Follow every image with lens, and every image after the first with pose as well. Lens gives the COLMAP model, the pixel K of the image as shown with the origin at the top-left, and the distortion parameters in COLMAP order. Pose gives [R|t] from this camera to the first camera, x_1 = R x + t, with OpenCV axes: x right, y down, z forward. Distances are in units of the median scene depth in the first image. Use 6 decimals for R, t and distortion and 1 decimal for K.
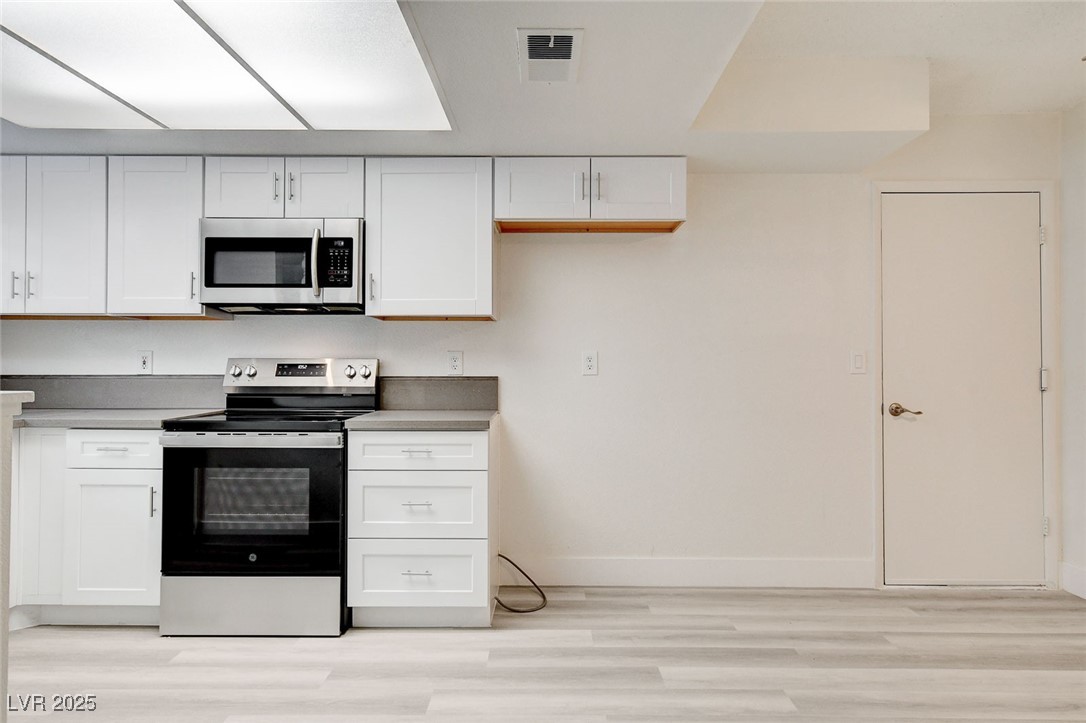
lens RADIAL K [[685.1, 0, 541.7], [0, 685.1, 356.3], [0, 0, 1]] dist [-0.002166, 0.013581]
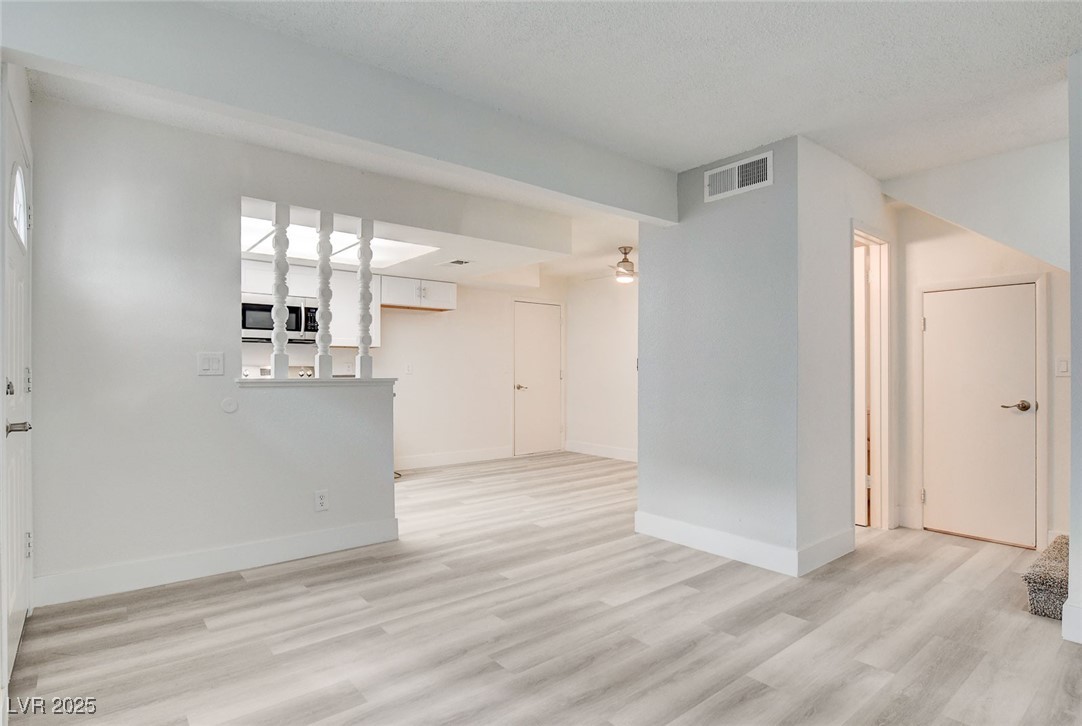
lens RADIAL K [[562.0, 0, 537.6], [0, 562.0, 362.8], [0, 0, 1]] dist [-0.028073, 0.004296]
pose [[0.768781, 0.006723, 0.639477, -0.843120], [-0.009549, 0.999954, 0.000966, -0.015584], [-0.639441, -0.006849, 0.768810, -0.715049]]
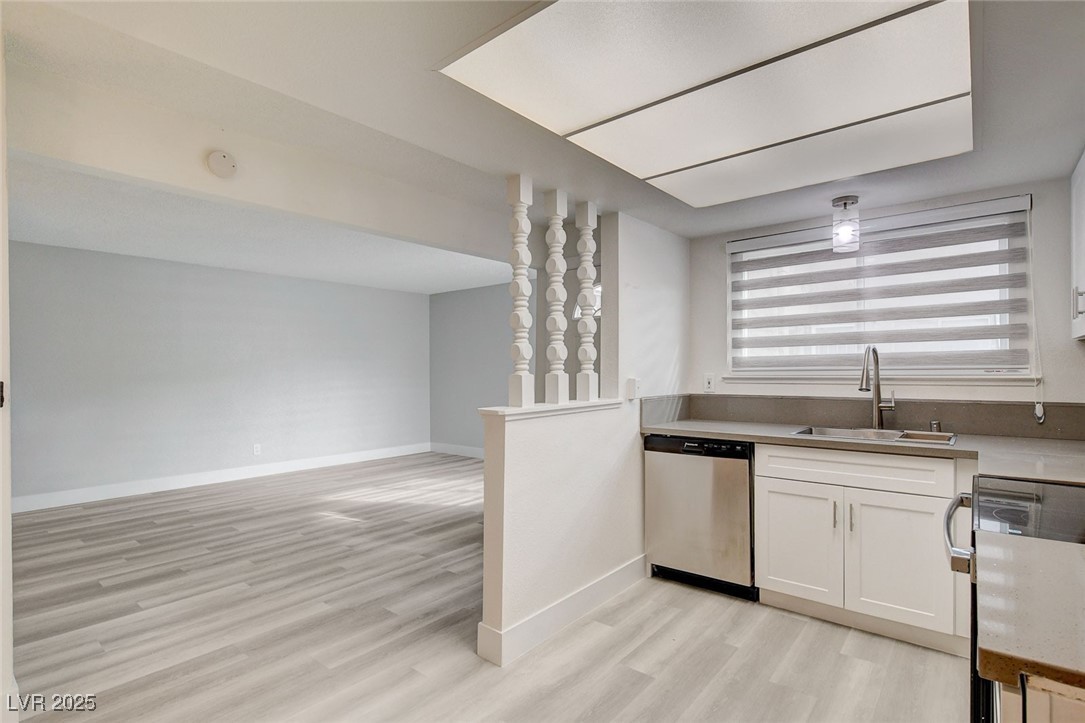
lens RADIAL K [[534.9, 0, 540.3], [0, 534.9, 369.4], [0, 0, 1]] dist [-0.022430, 0.002580]
pose [[-0.631925, 0.000479, -0.775029, 0.192259], [0.015944, 0.999796, -0.012383, -0.022492], [0.774866, -0.020182, -0.631804, 0.902188]]
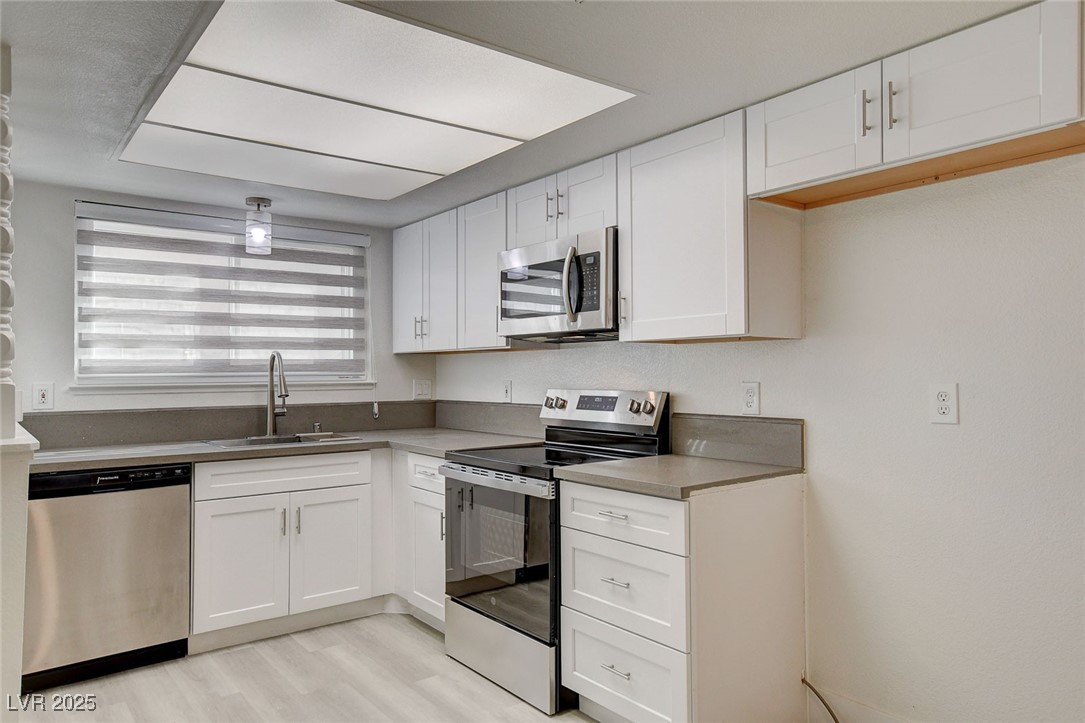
lens RADIAL K [[728.9, 0, 544.2], [0, 728.9, 366.1], [0, 0, 1]] dist [0.010646, 0.015459]
pose [[0.622049, -0.012627, -0.782877, 0.387250], [0.018390, 0.999830, -0.001513, -0.030516], [0.782762, -0.013456, 0.622175, 0.378568]]
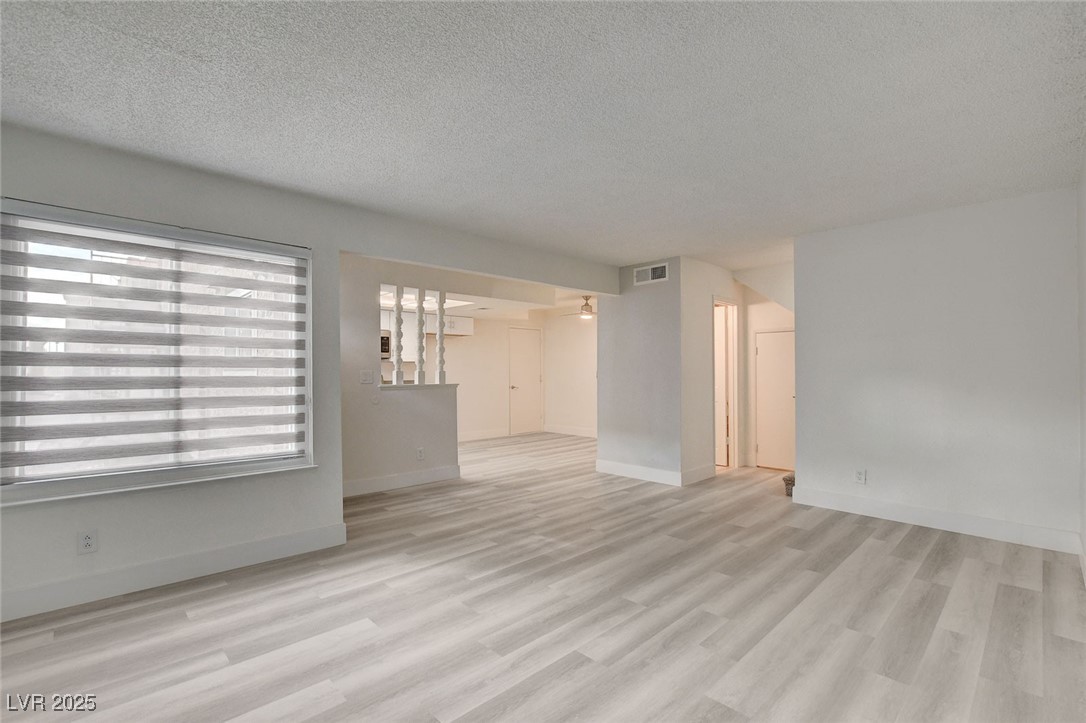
lens RADIAL K [[491.7, 0, 543.3], [0, 491.7, 360.2], [0, 0, 1]] dist [-0.026469, 0.002655]
pose [[0.712174, 0.010865, 0.701919, -1.344980], [-0.006541, 0.999940, -0.008842, -0.050098], [-0.701972, 0.001706, 0.712202, -1.097158]]
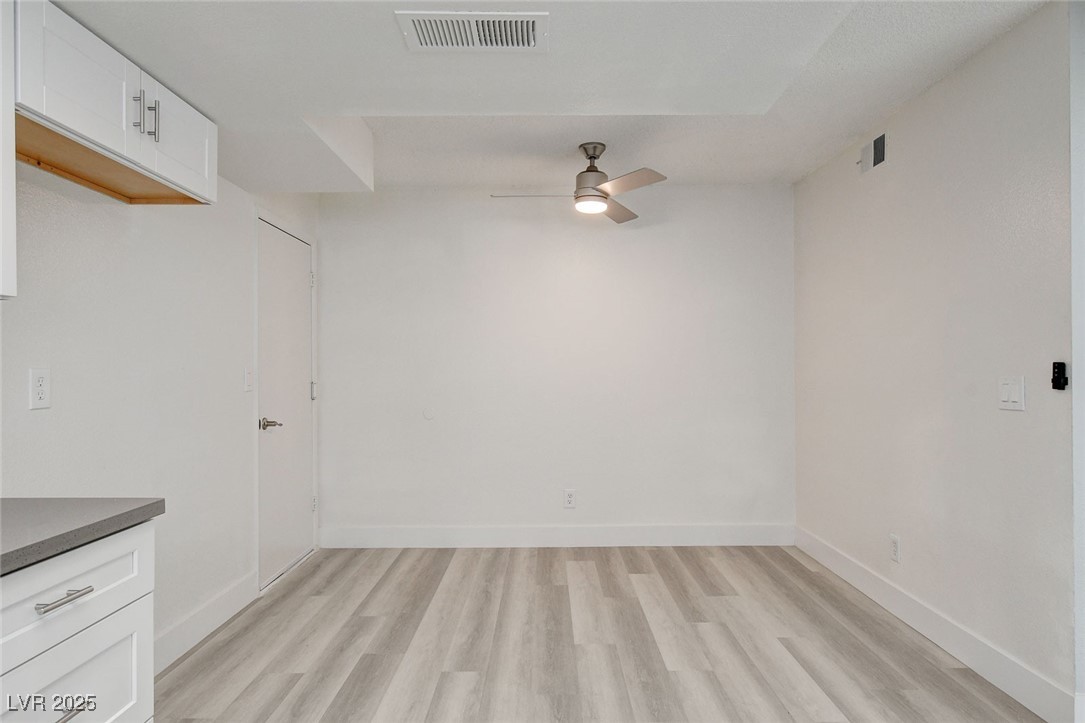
lens RADIAL K [[645.4, 0, 539.6], [0, 645.4, 367.4], [0, 0, 1]] dist [-0.009330, 0.010937]
pose [[0.003702, 0.003658, 0.999986, -0.538184], [-0.010391, 0.999939, -0.003619, -0.012099], [-0.999939, -0.010378, 0.003739, 0.628131]]
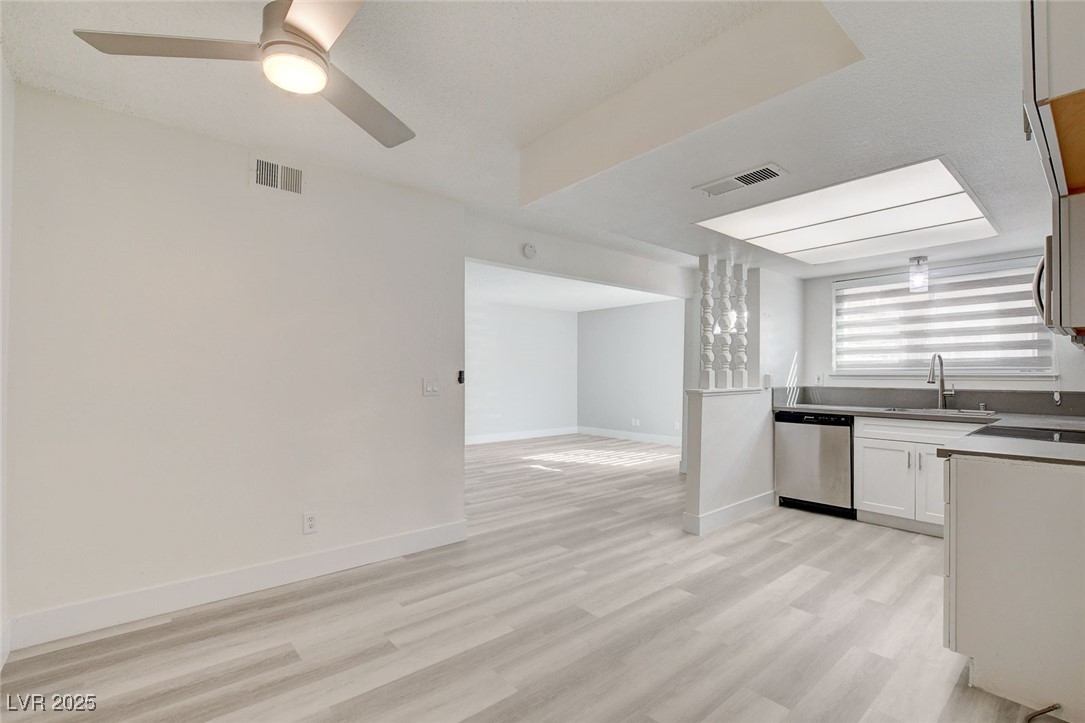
lens RADIAL K [[491.2, 0, 543.3], [0, 491.2, 368.2], [0, 0, 1]] dist [-0.026469, 0.002655]
pose [[-0.755582, -0.011031, -0.654961, 0.702040], [0.005172, 0.999727, -0.022804, -0.005141], [0.655033, -0.020618, -0.755318, 1.039469]]
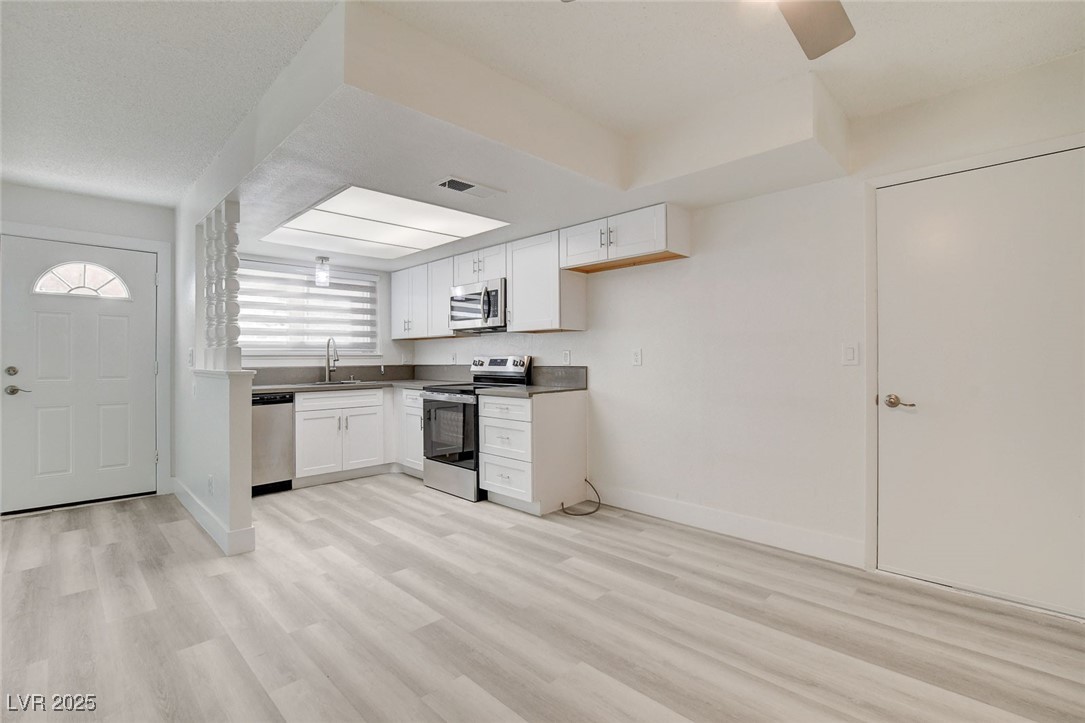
lens RADIAL K [[491.2, 0, 542.4], [0, 491.2, 362.4], [0, 0, 1]] dist [-0.026469, 0.002655]
pose [[0.717399, -0.000842, -0.696662, 0.710655], [0.018214, 0.999680, 0.017548, -0.000958], [0.696424, -0.025278, 0.717185, 0.144669]]
